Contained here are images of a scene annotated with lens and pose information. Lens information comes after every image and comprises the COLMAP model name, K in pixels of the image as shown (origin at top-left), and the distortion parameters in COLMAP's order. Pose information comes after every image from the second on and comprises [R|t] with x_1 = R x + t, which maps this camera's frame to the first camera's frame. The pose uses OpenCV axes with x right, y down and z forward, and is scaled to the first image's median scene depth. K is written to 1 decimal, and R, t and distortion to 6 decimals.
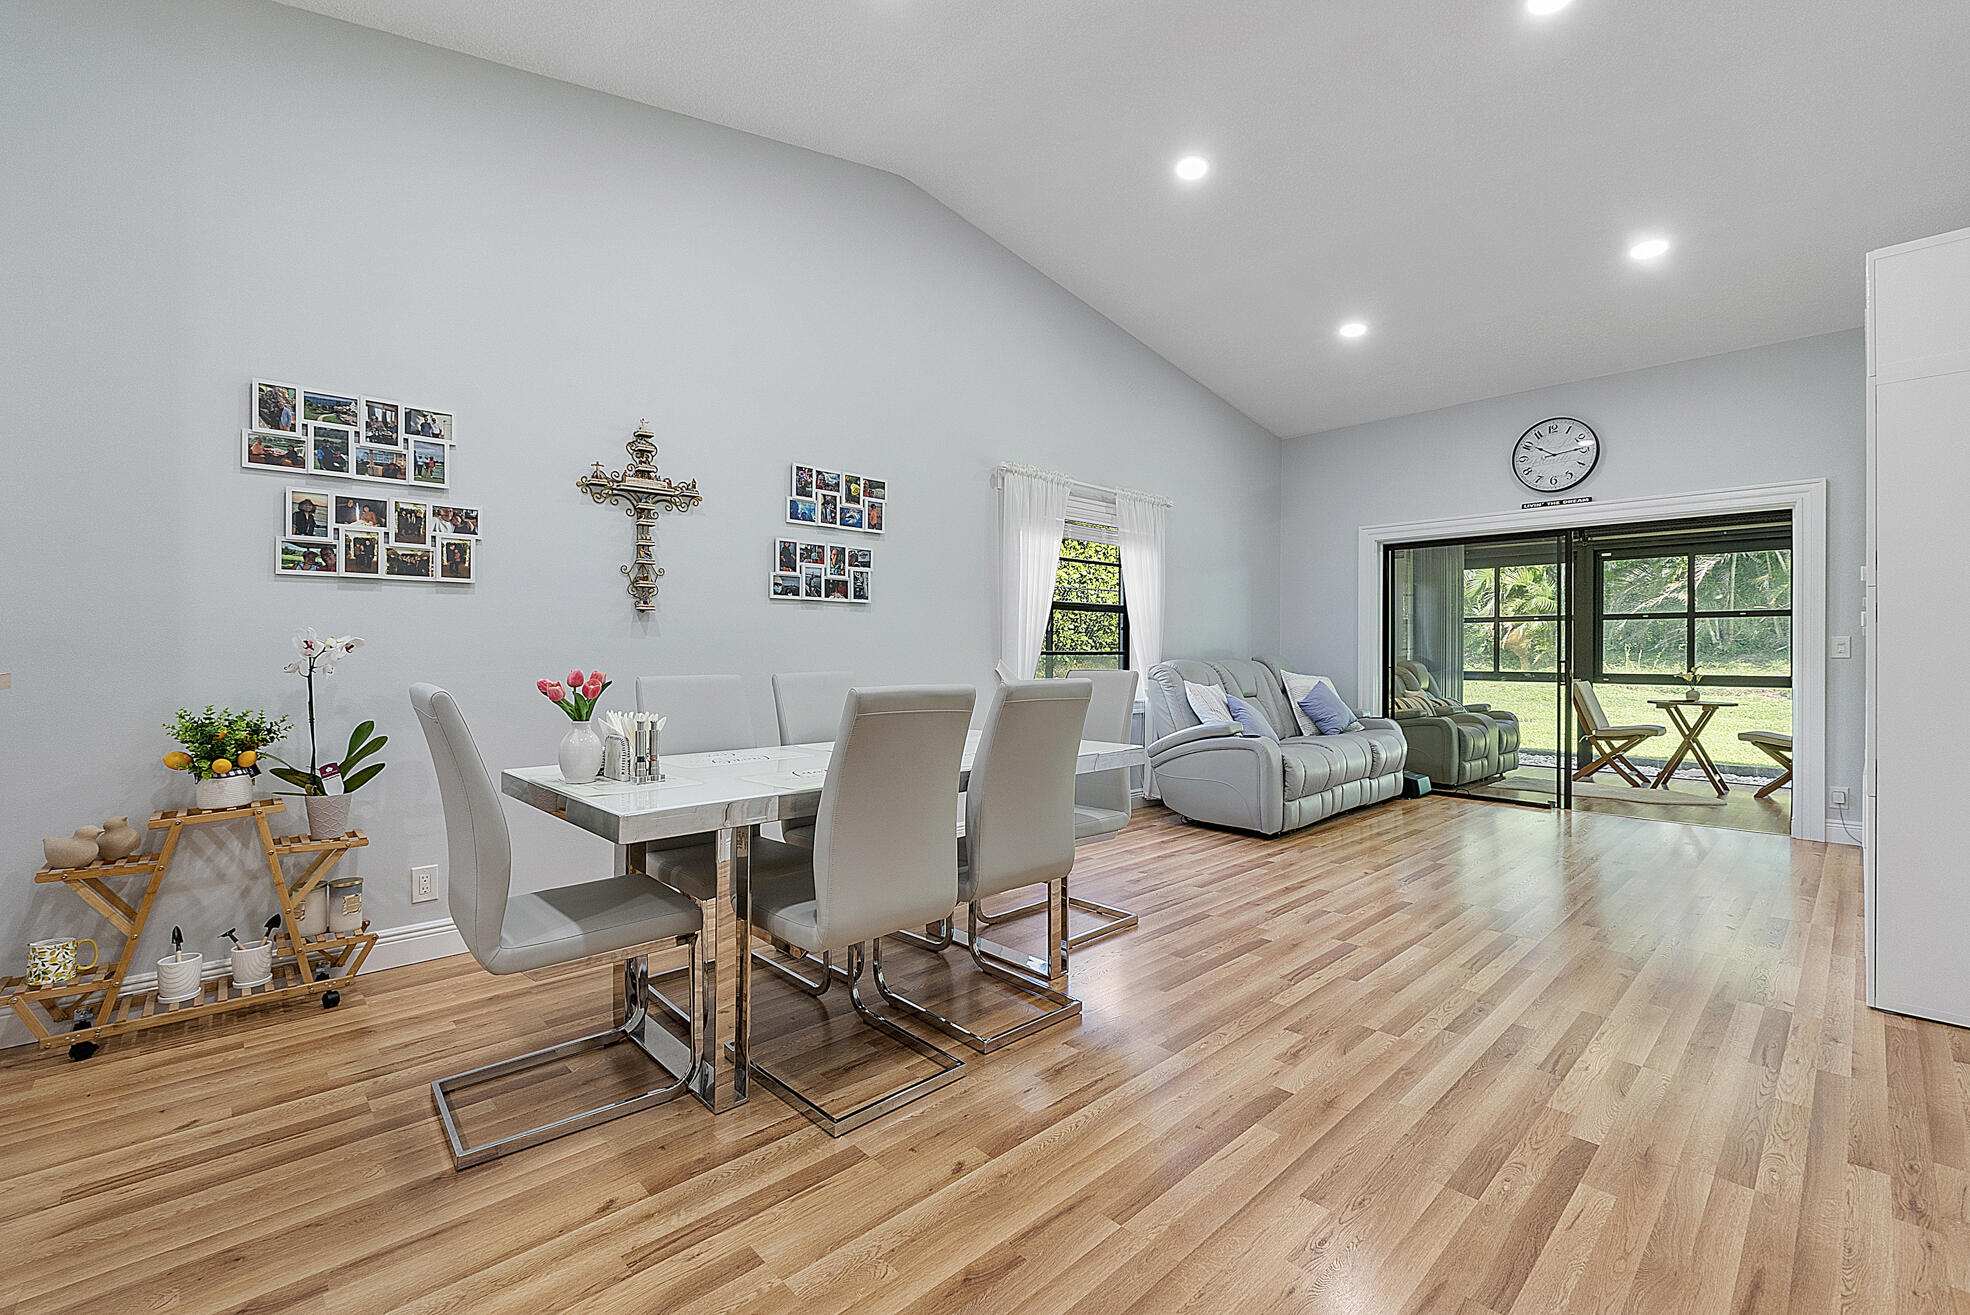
lens RADIAL K [[835.1, 0, 983.5], [0, 835.1, 650.8], [0, 0, 1]] dist [0.002826, 0.000214]
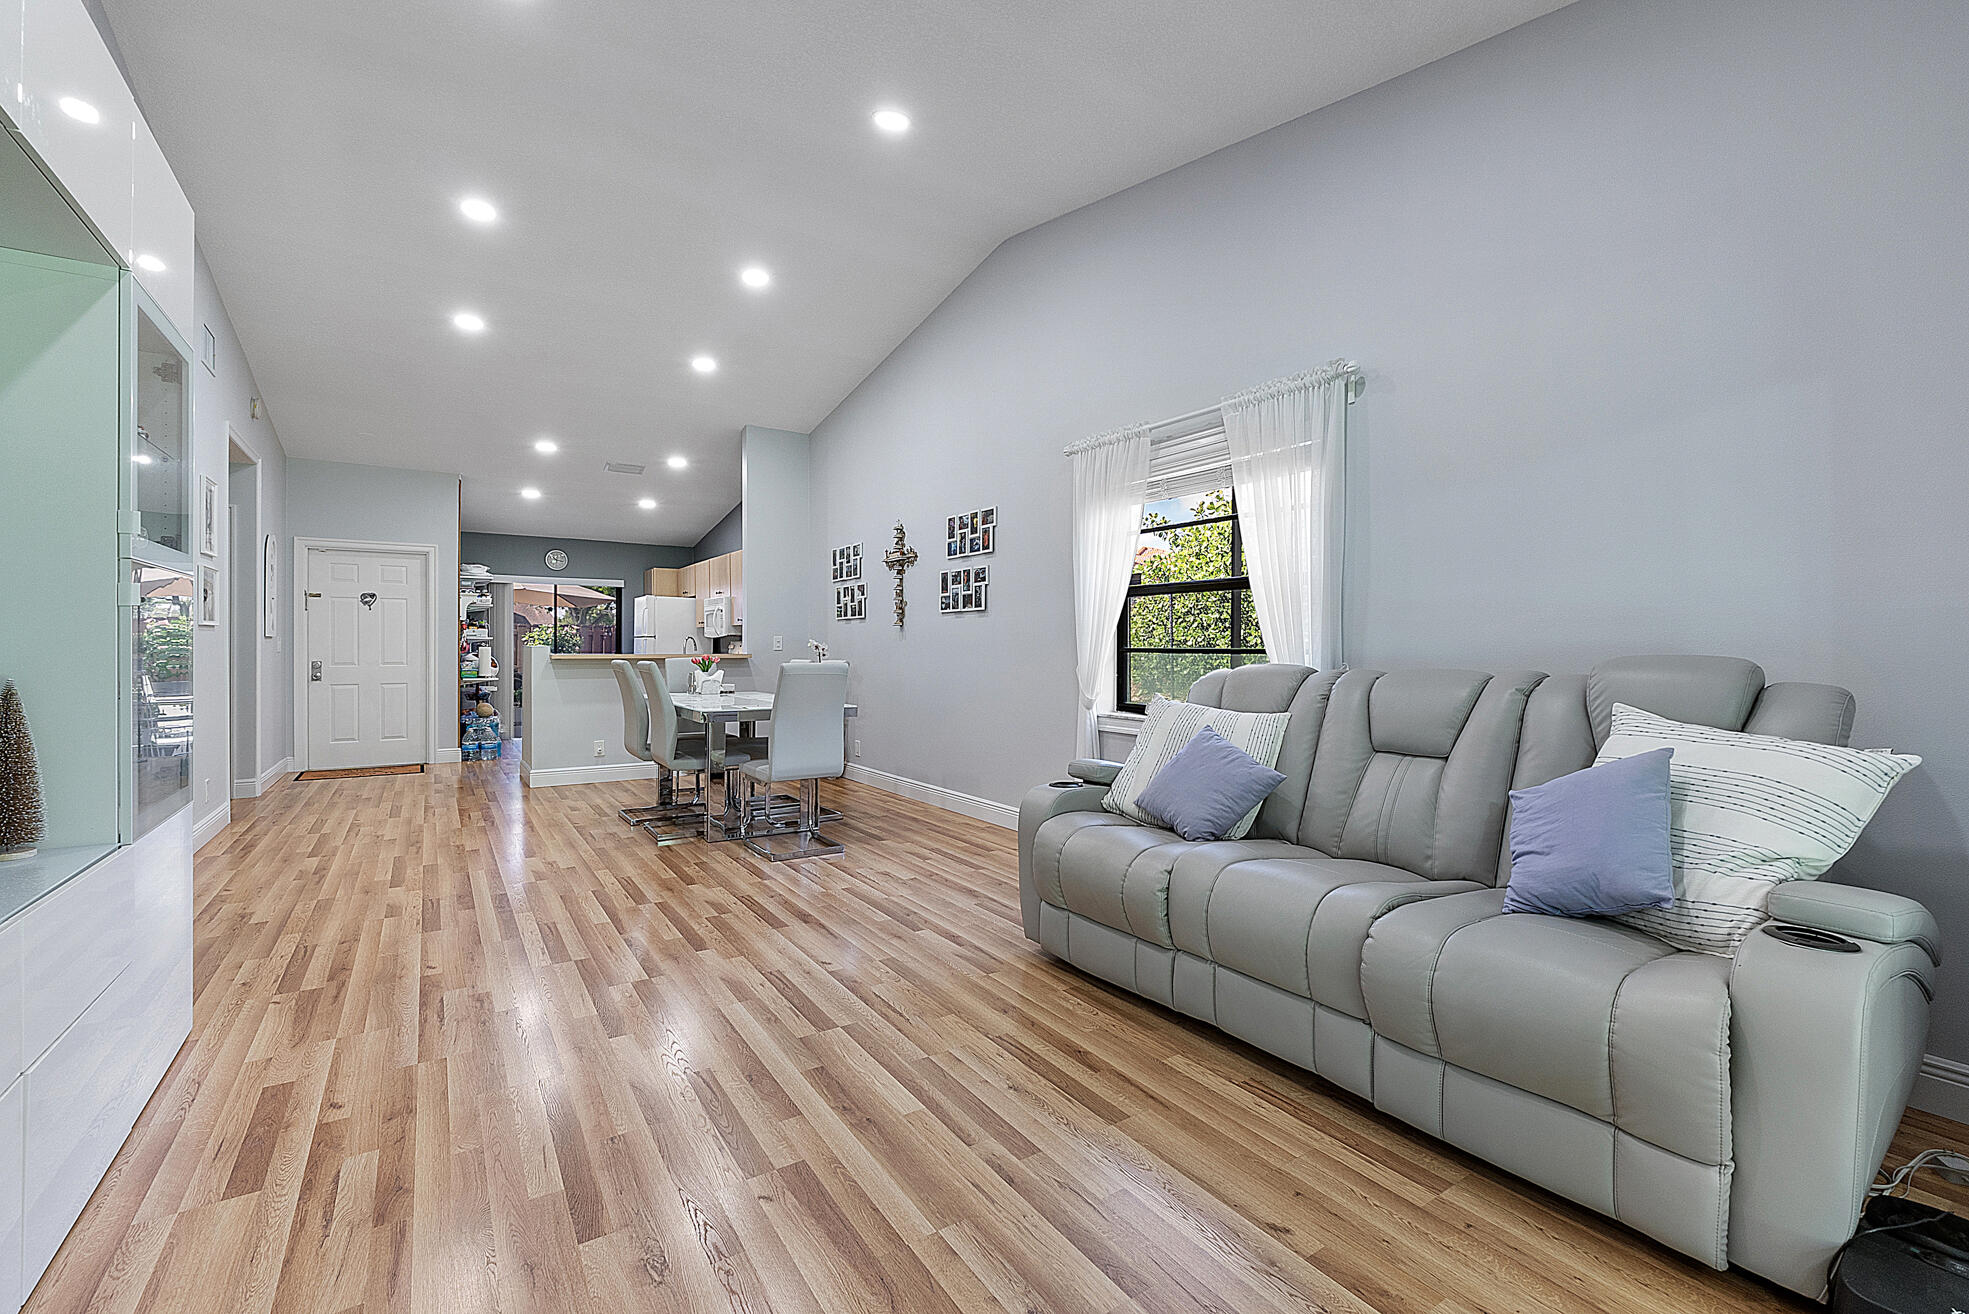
lens RADIAL K [[834.7, 0, 987.8], [0, 834.7, 648.1], [0, 0, 1]] dist [0.002826, 0.000214]
pose [[-0.164750, -0.001300, -0.986335, 0.966742], [-0.001607, 0.999998, -0.001049, 0.001449], [0.986334, 0.001412, -0.164752, 1.070747]]
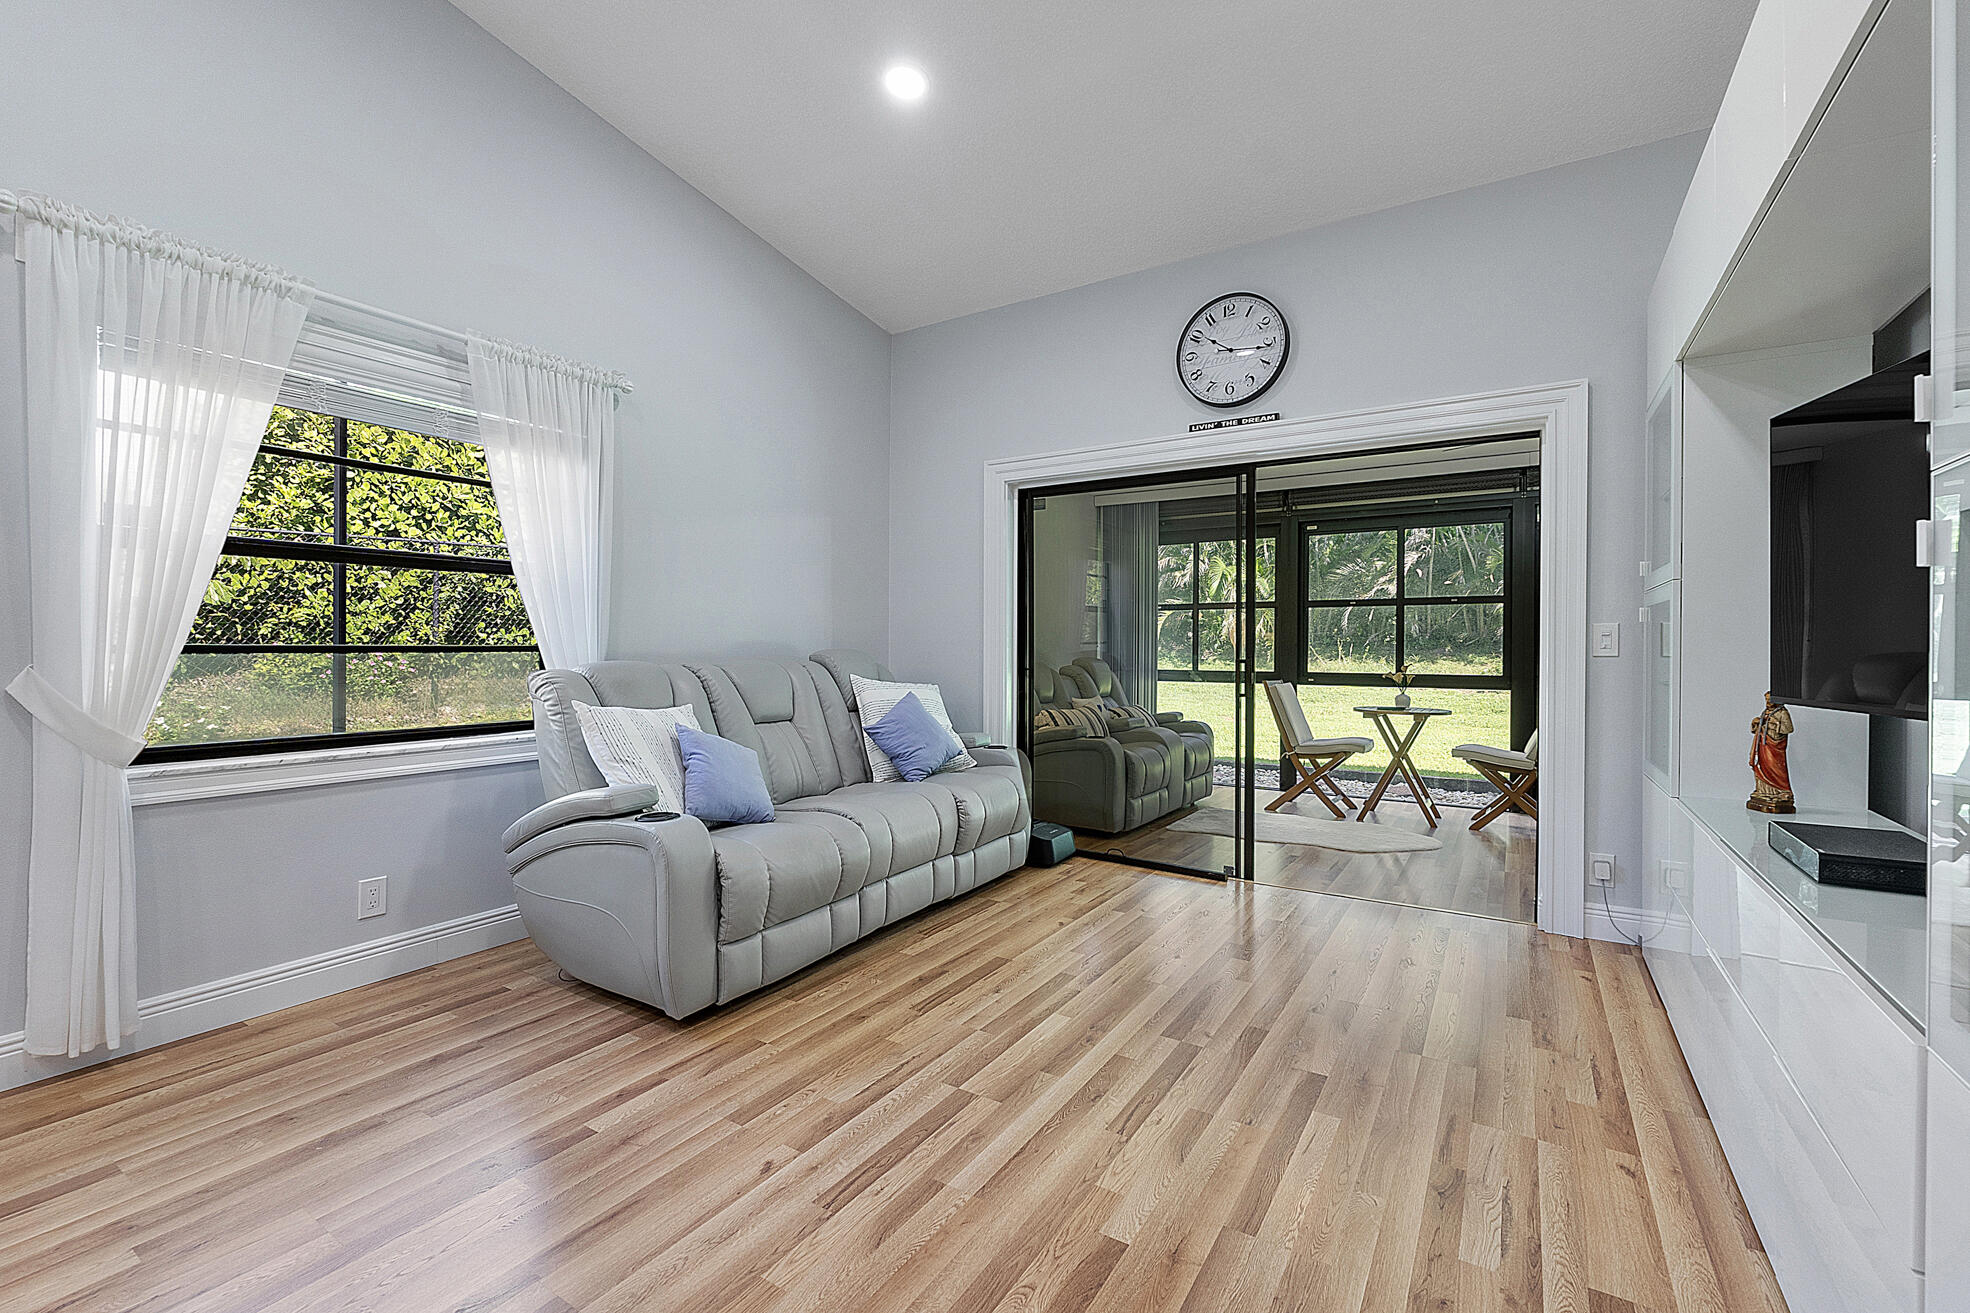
lens RADIAL K [[835.1, 0, 972.1], [0, 835.1, 650.5], [0, 0, 1]] dist [0.002826, 0.000214]
pose [[0.972687, -0.002014, 0.232112, 0.396741], [0.000434, 0.999976, 0.006856, -0.000132], [-0.232120, -0.006568, 0.972665, 0.483966]]
